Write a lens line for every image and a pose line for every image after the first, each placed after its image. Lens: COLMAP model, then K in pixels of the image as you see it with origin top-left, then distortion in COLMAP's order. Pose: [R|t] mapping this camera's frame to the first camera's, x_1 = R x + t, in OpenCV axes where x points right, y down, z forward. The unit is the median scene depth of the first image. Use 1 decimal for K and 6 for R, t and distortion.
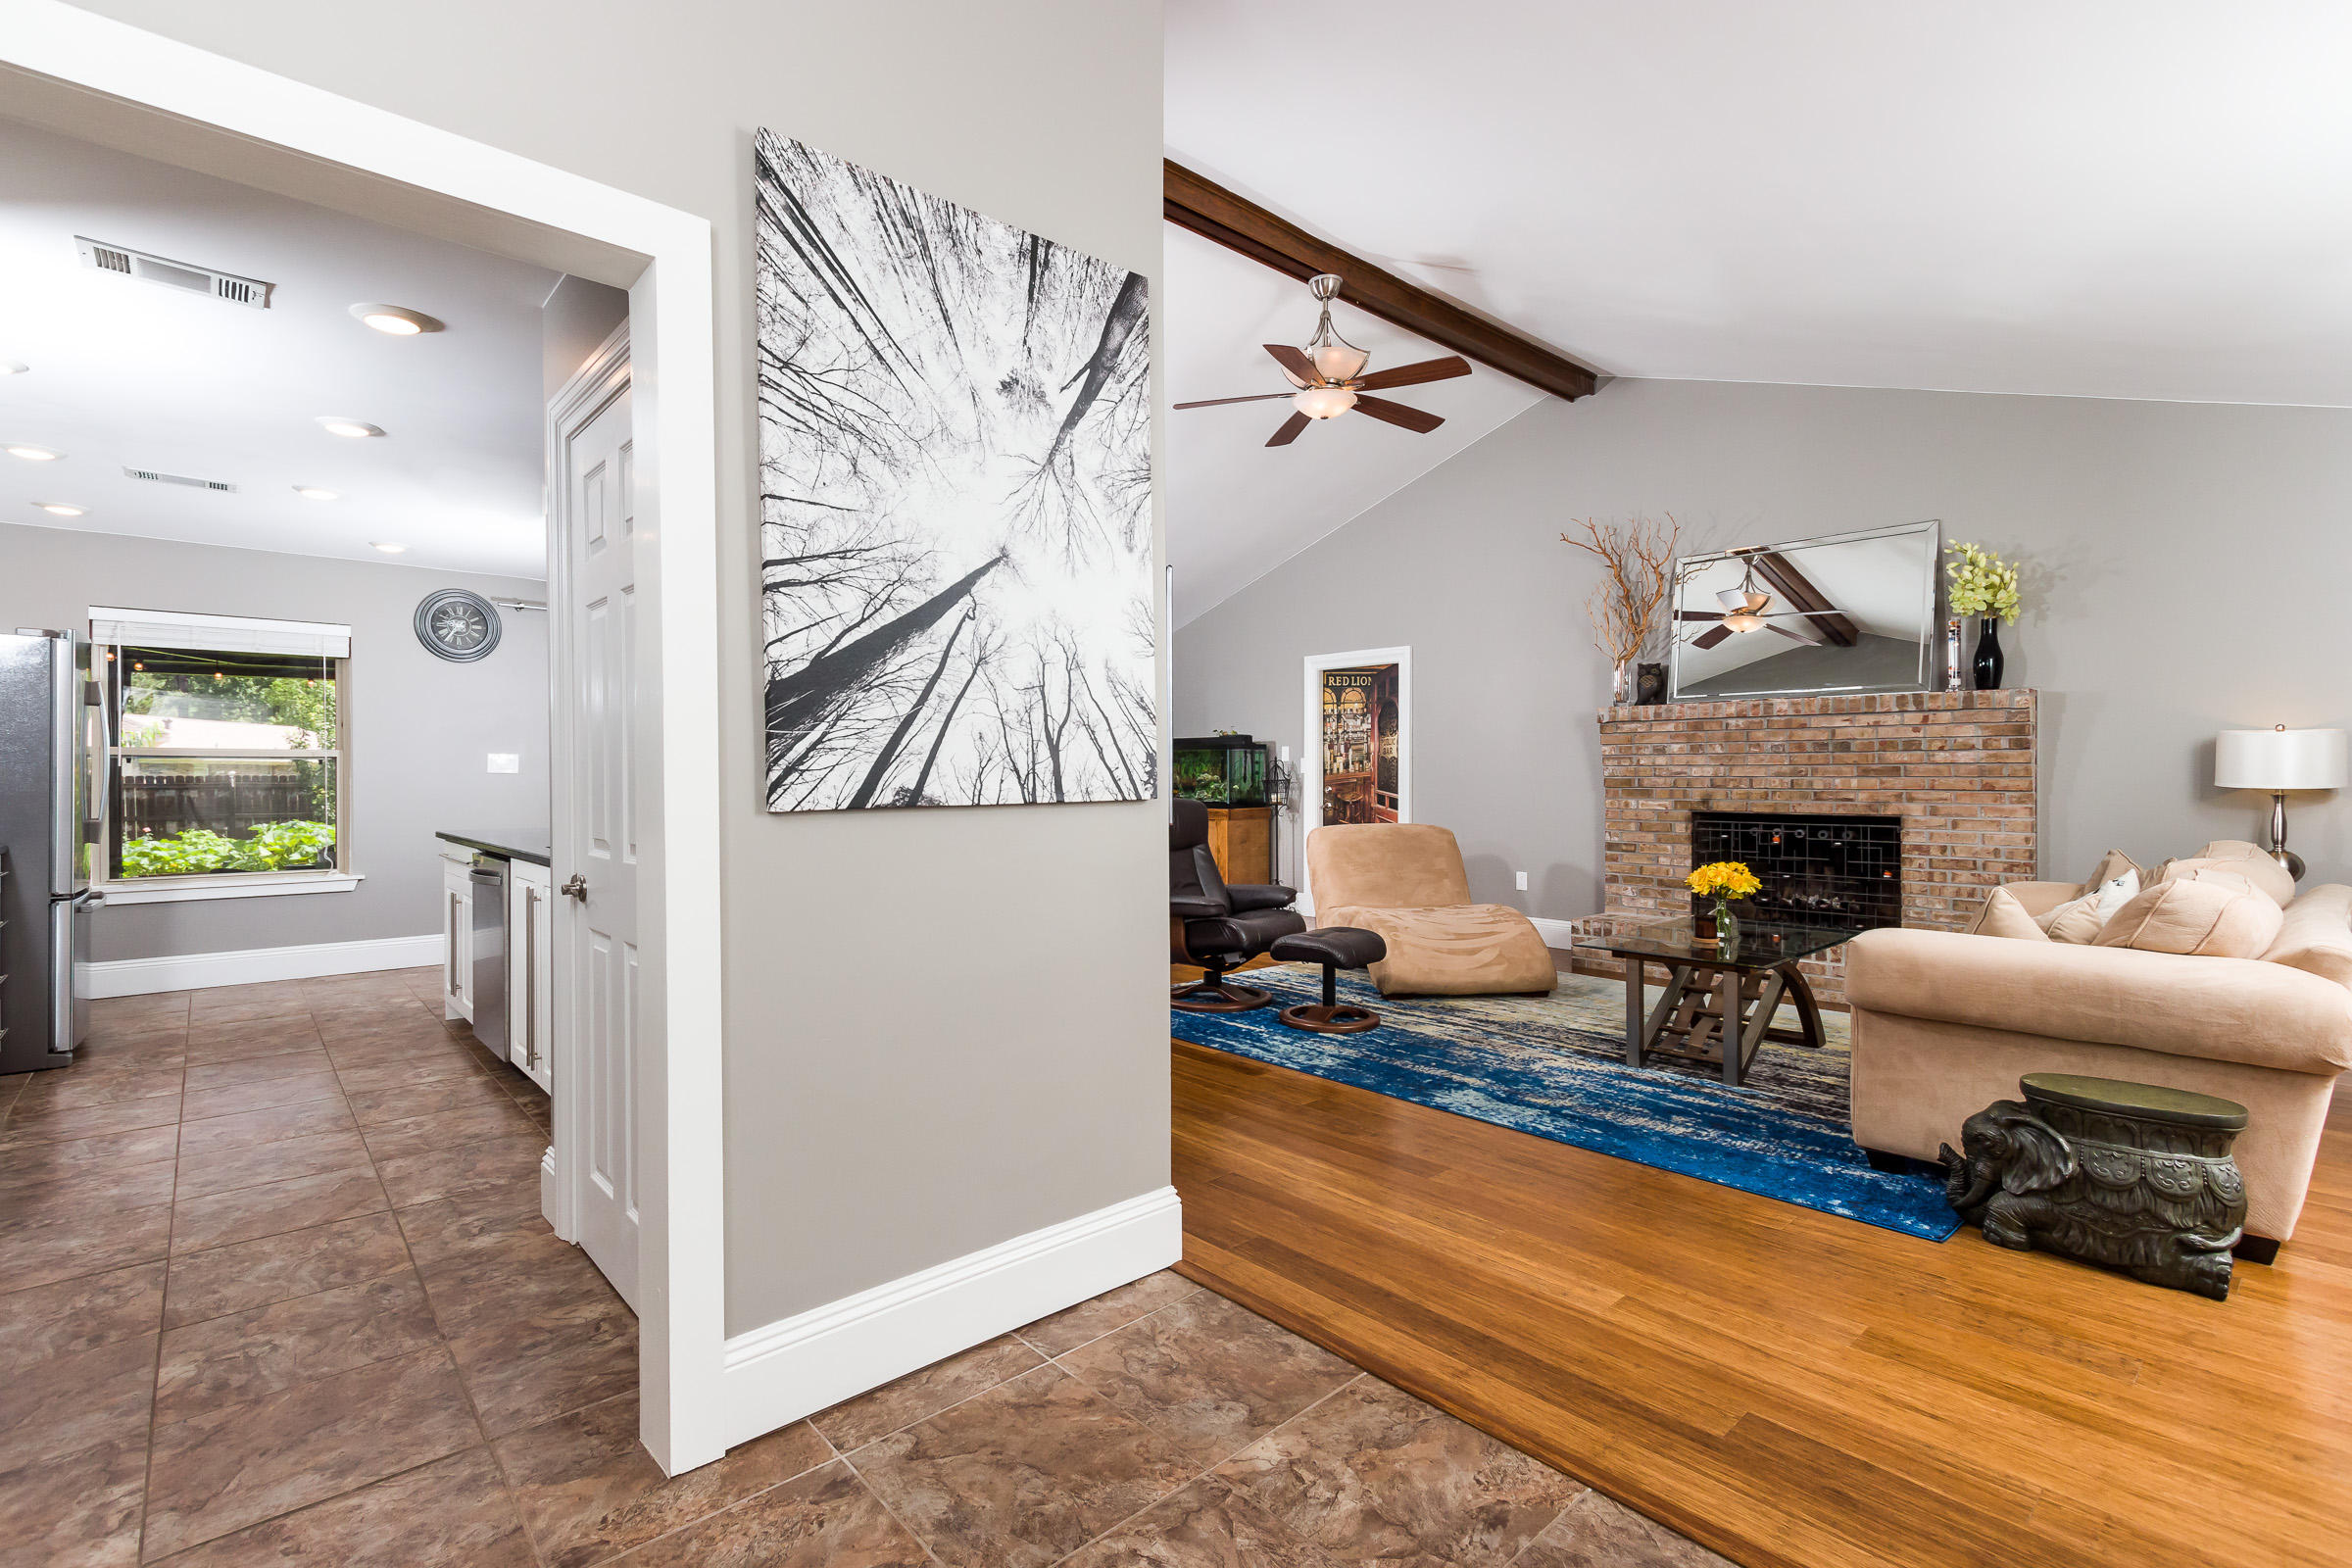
lens RADIAL K [[1069.0, 0, 1127.2], [0, 1069.0, 778.2], [0, 0, 1]] dist [0.014358, -0.000368]
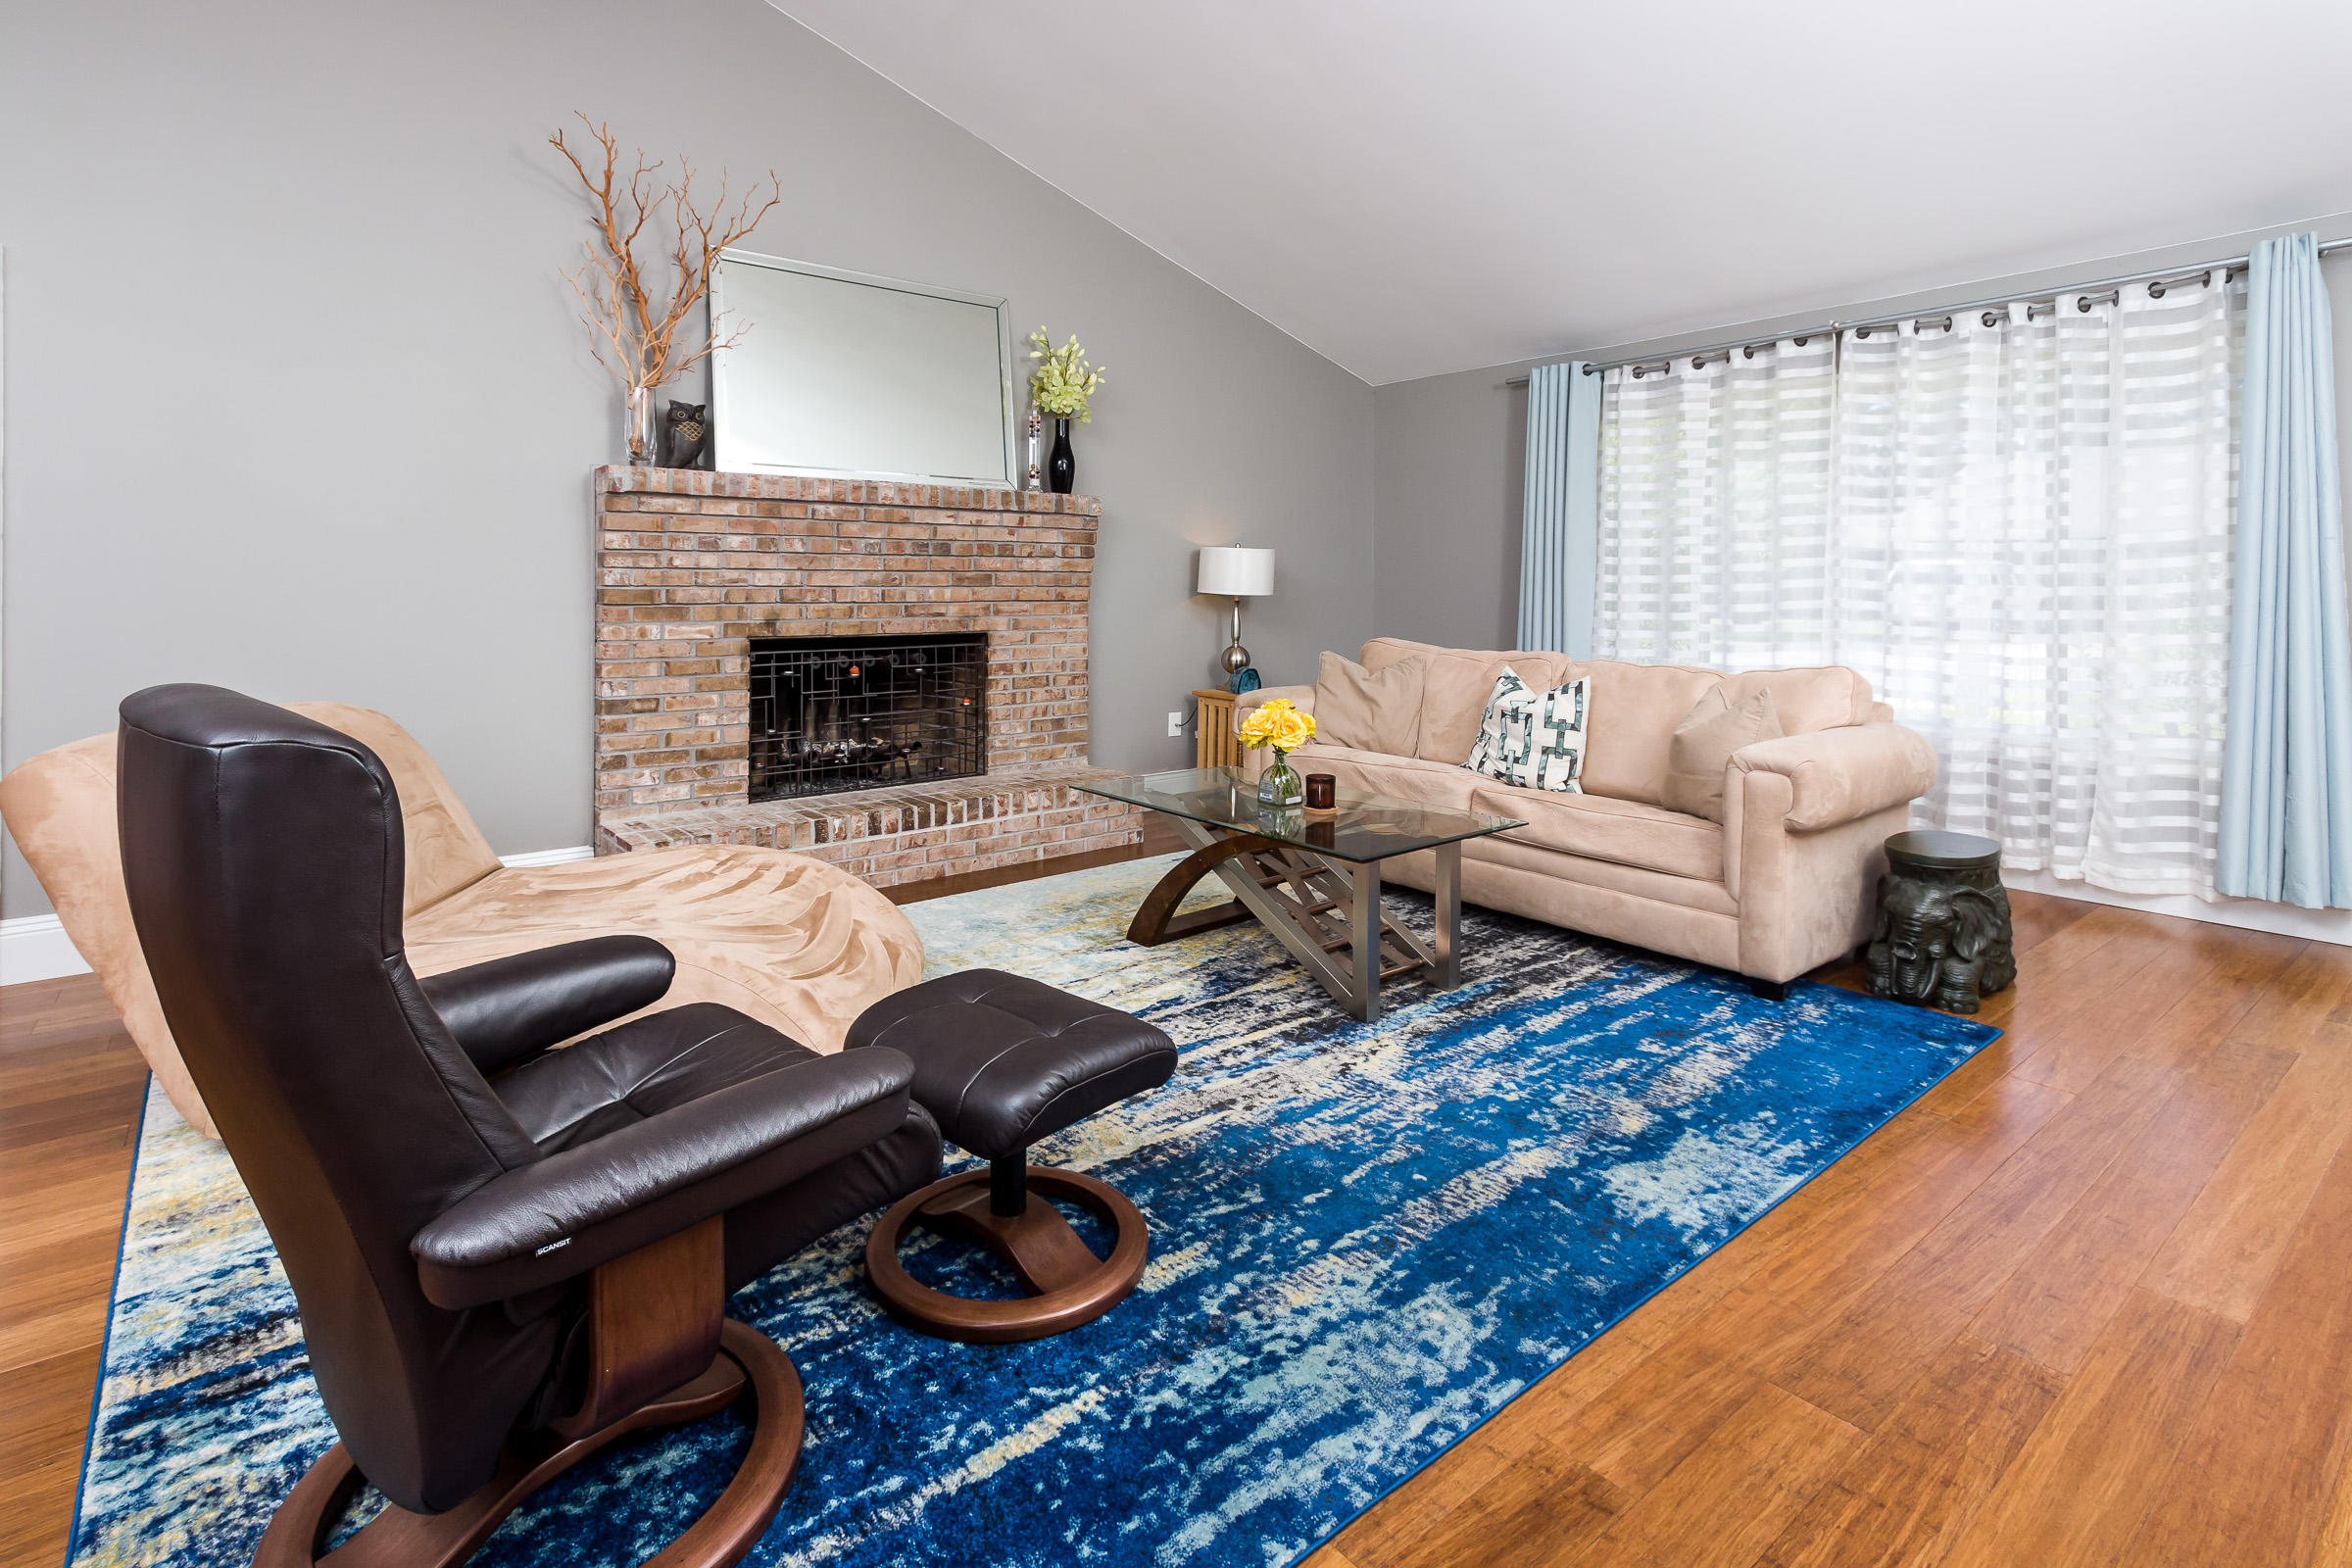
lens RADIAL K [[1113.7, 0, 1160.0], [0, 1113.7, 592.1], [0, 0, 1]] dist [0.003491, 0.000330]
pose [[0.049481, -0.003184, 0.998770, -0.164129], [0.003669, 0.999989, 0.003006, 0.001111], [-0.998768, 0.003515, 0.049492, 0.813969]]
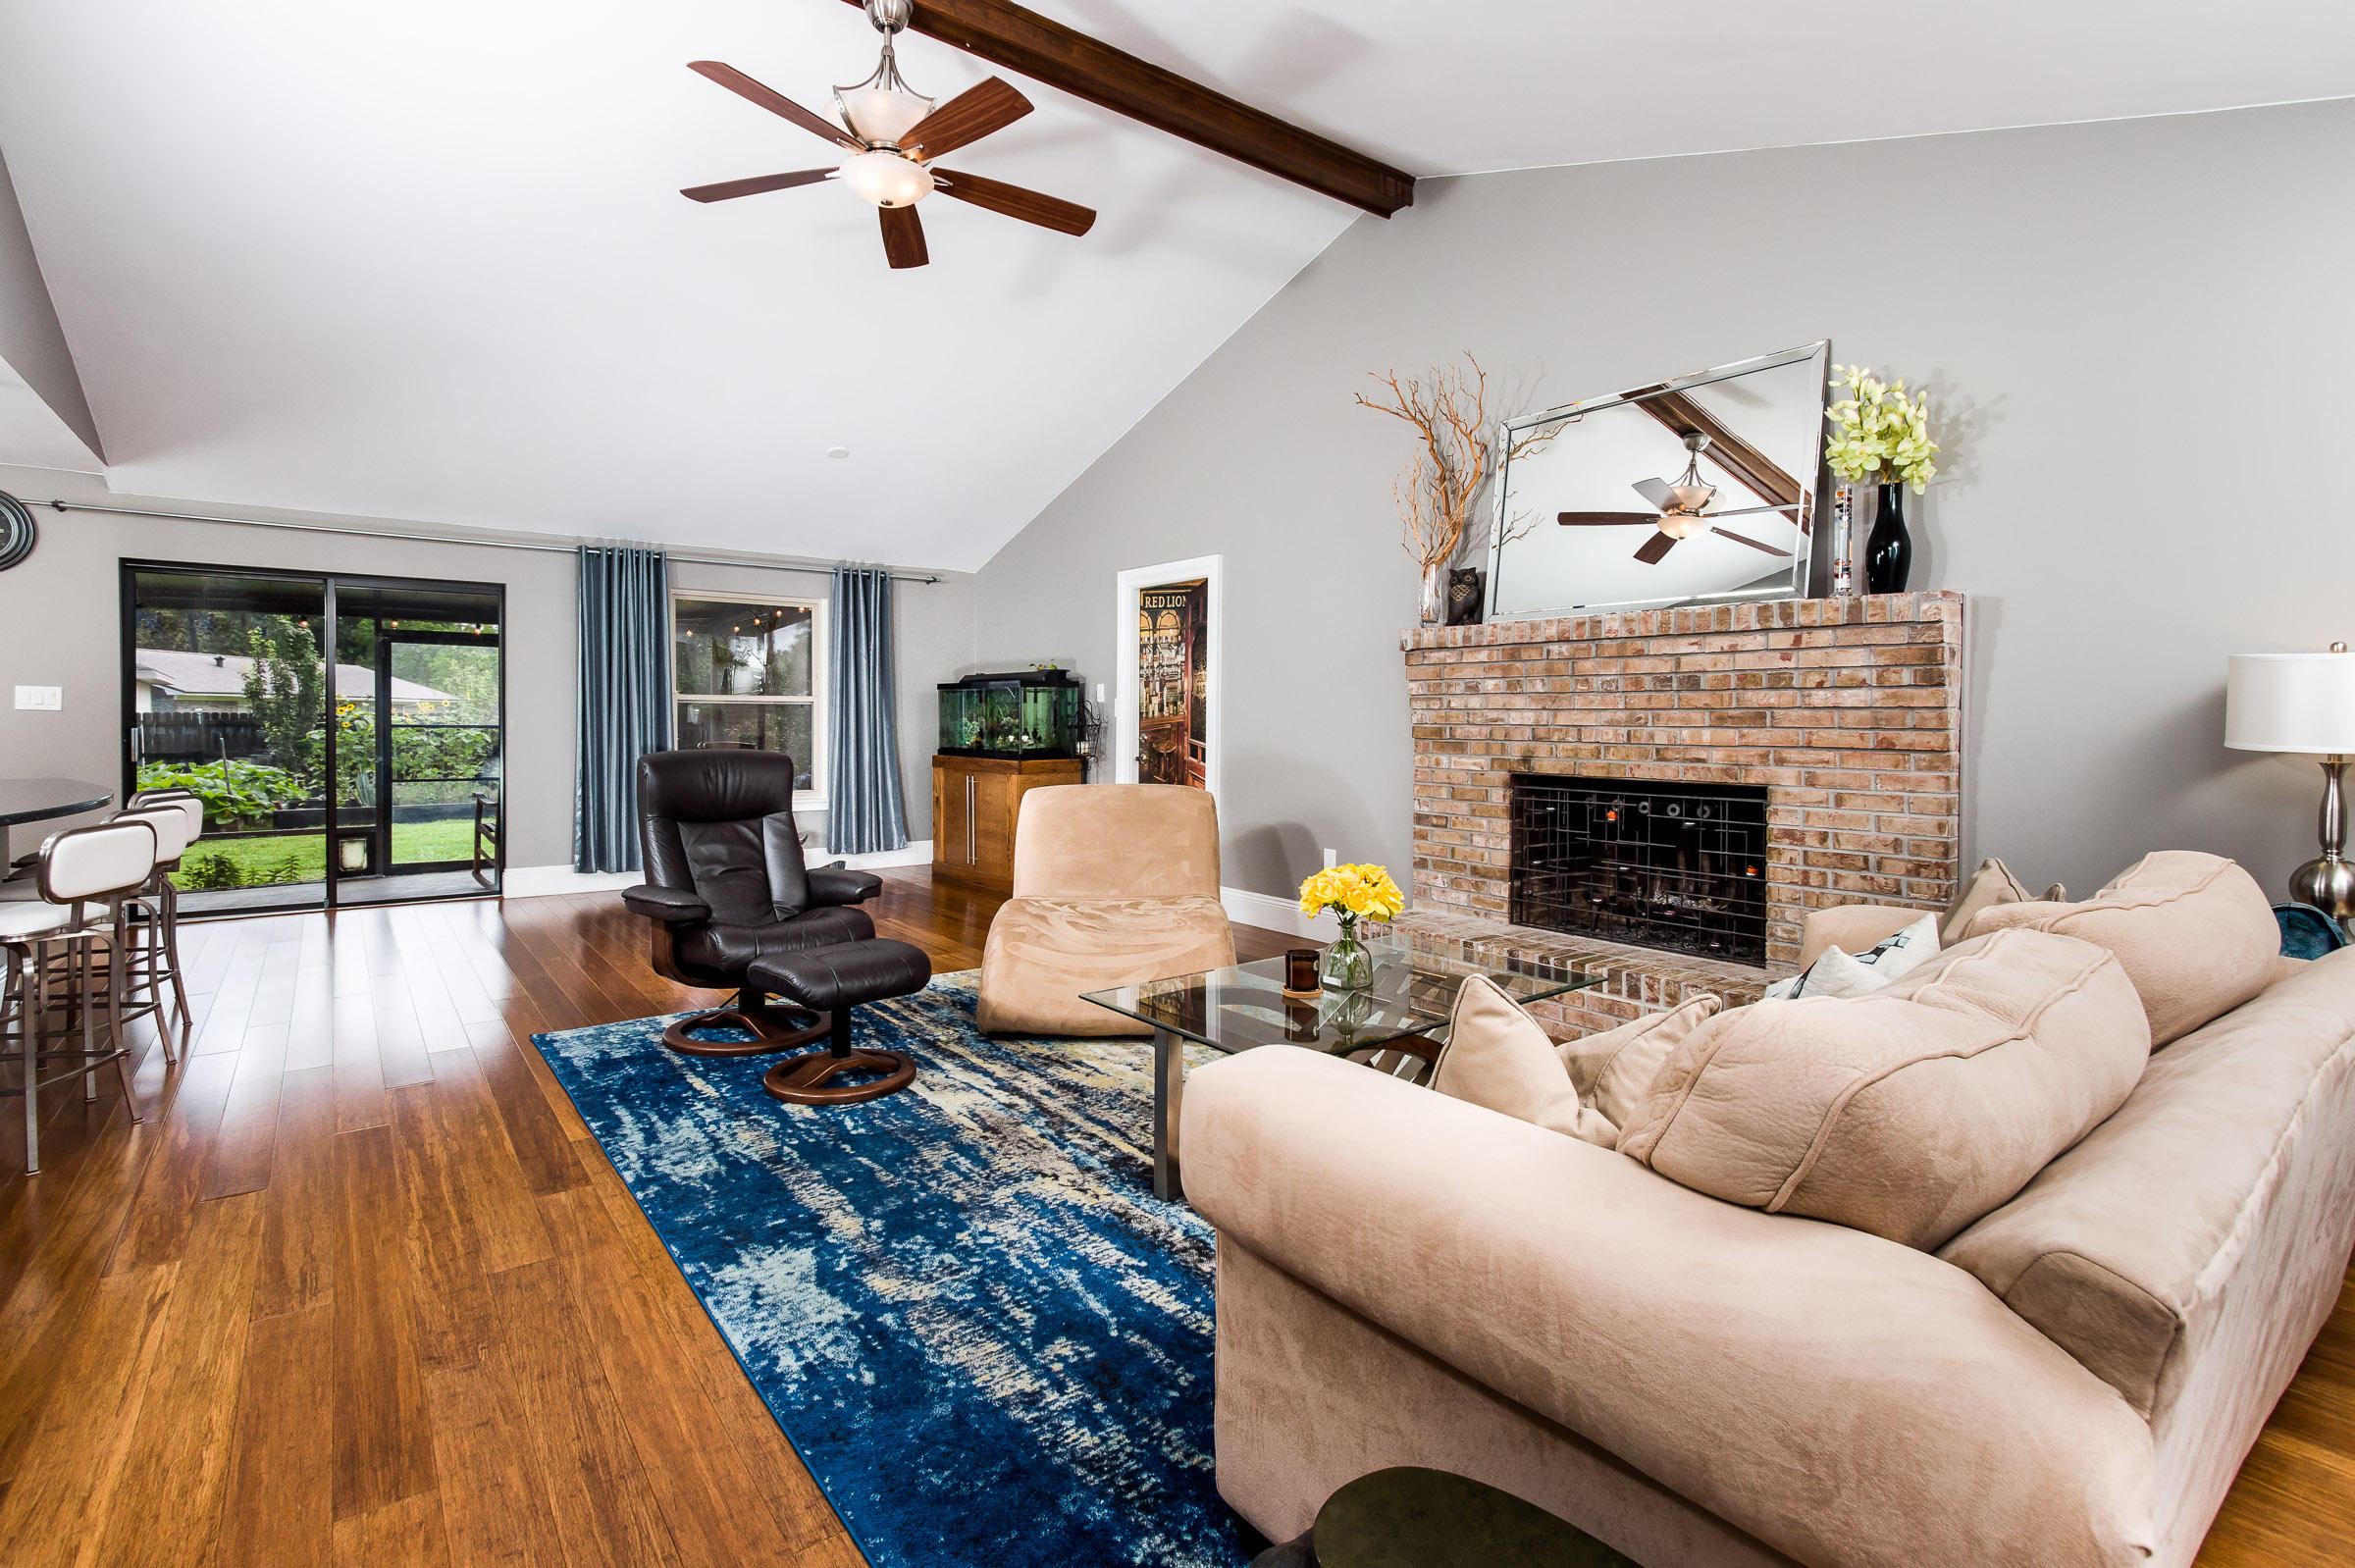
lens RADIAL K [[1096.2, 0, 1113.4], [0, 1096.2, 735.6], [0, 0, 1]] dist [0.013600, 0.000308]
pose [[0.996391, 0.008055, -0.084497, 0.367757], [-0.006950, 0.999887, 0.013366, -0.002676], [0.084595, -0.012731, 0.996334, 0.279396]]
